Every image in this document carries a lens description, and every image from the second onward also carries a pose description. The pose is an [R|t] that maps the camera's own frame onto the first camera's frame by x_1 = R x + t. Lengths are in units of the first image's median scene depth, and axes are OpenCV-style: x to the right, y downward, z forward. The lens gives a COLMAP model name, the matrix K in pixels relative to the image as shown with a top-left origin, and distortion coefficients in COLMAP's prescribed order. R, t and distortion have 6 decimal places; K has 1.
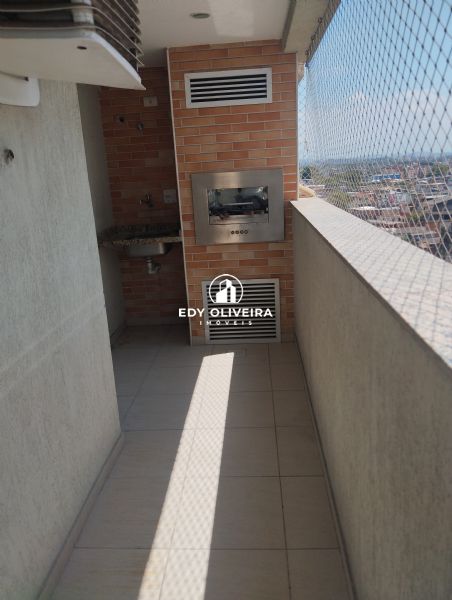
lens RADIAL K [[492.5, 0, 226.0], [0, 492.5, 300.0], [0, 0, 1]] dist [0.083156, -0.155155]
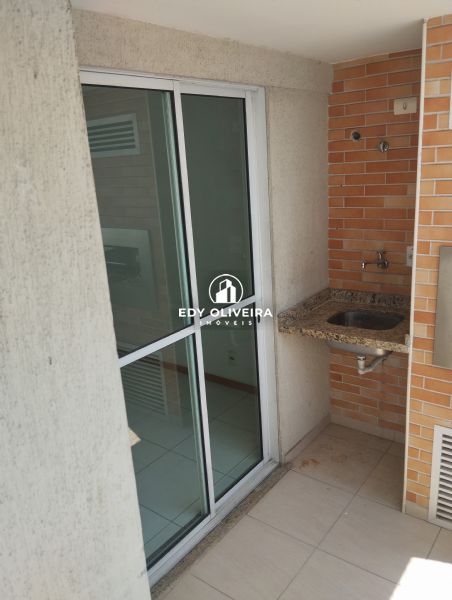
lens RADIAL K [[492.5, 0, 226.0], [0, 492.5, 300.0], [0, 0, 1]] dist [0.083156, -0.155155]
pose [[0.826296, 0.166936, -0.537928, 0.035002], [-0.134406, 0.985918, 0.099504, -0.194659], [0.546964, -0.009919, 0.837097, 0.362684]]
